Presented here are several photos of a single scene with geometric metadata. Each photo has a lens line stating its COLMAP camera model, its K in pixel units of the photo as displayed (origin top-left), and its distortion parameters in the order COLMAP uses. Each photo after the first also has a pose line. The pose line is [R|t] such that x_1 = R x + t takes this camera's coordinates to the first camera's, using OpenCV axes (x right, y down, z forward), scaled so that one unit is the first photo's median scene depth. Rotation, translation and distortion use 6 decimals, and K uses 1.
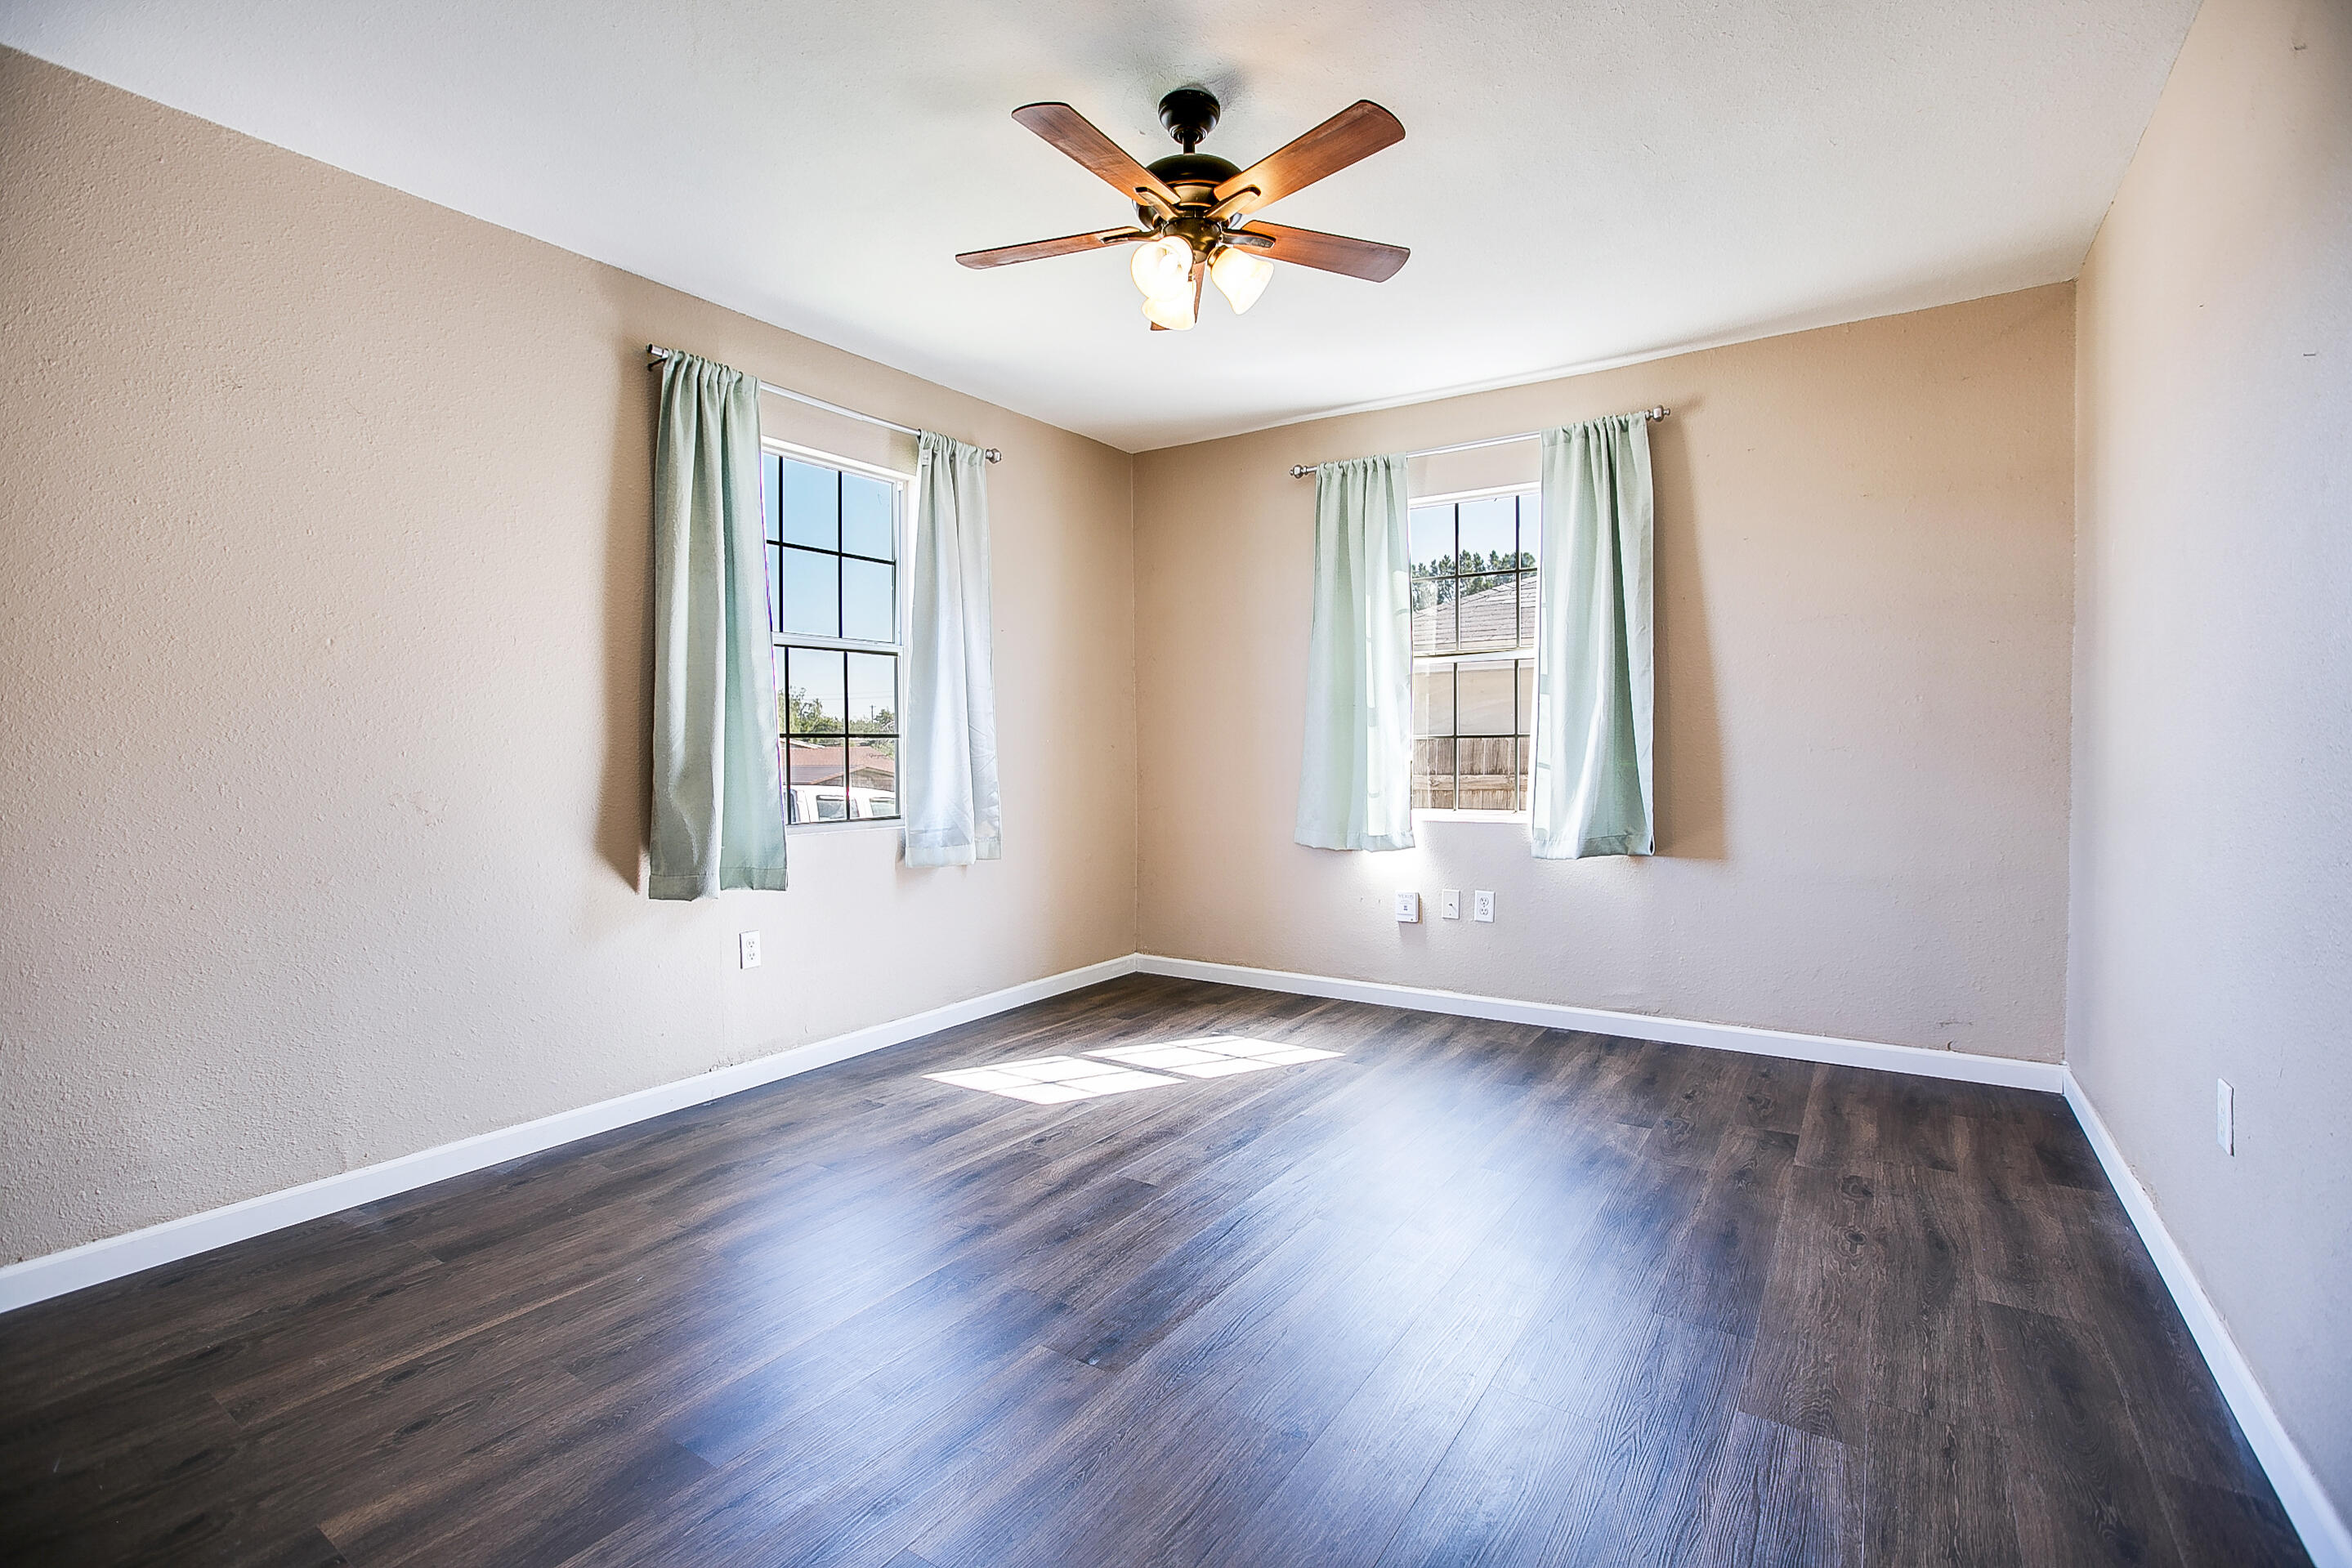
lens RADIAL K [[1082.3, 0, 1158.4], [0, 1082.3, 772.5], [0, 0, 1]] dist [-0.033693, 0.000463]
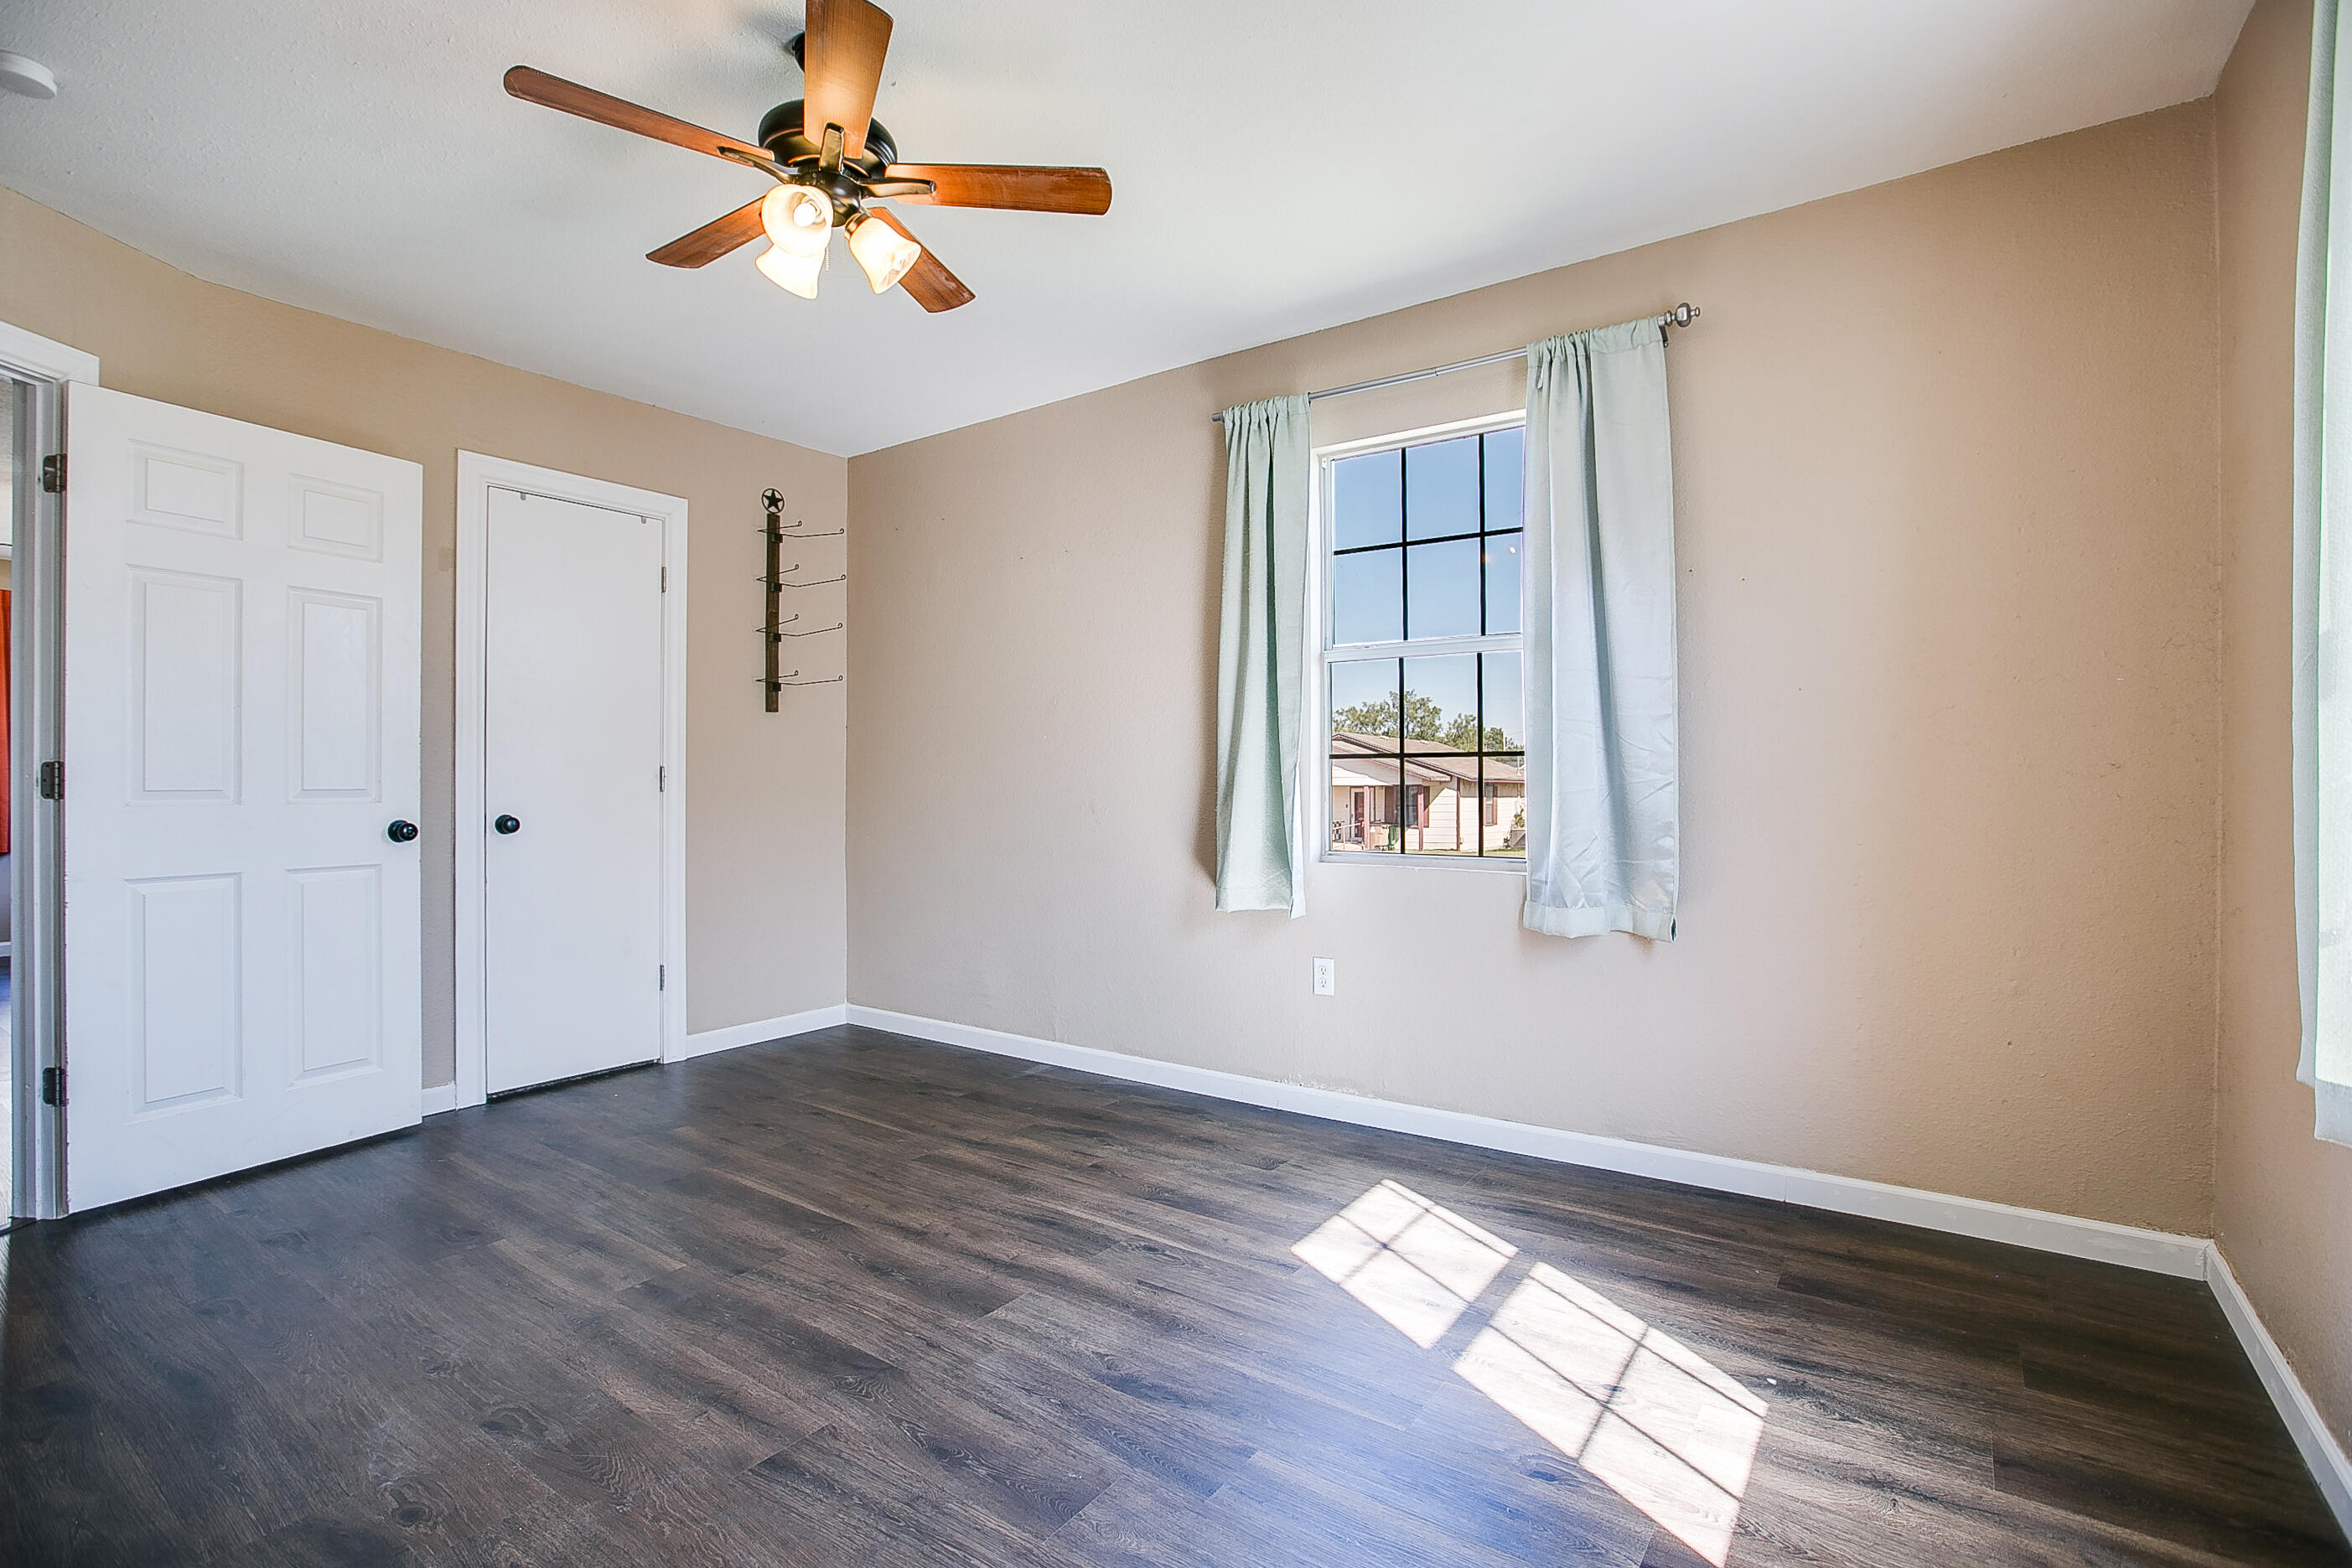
lens RADIAL K [[1082.3, 0, 1160.0], [0, 1082.3, 776.6], [0, 0, 1]] dist [-0.033693, 0.000463]
pose [[-0.034409, 0.002565, -0.999405, 0.680872], [-0.017023, 0.999850, 0.003153, -0.019606], [0.999263, 0.017121, -0.034360, 0.991515]]
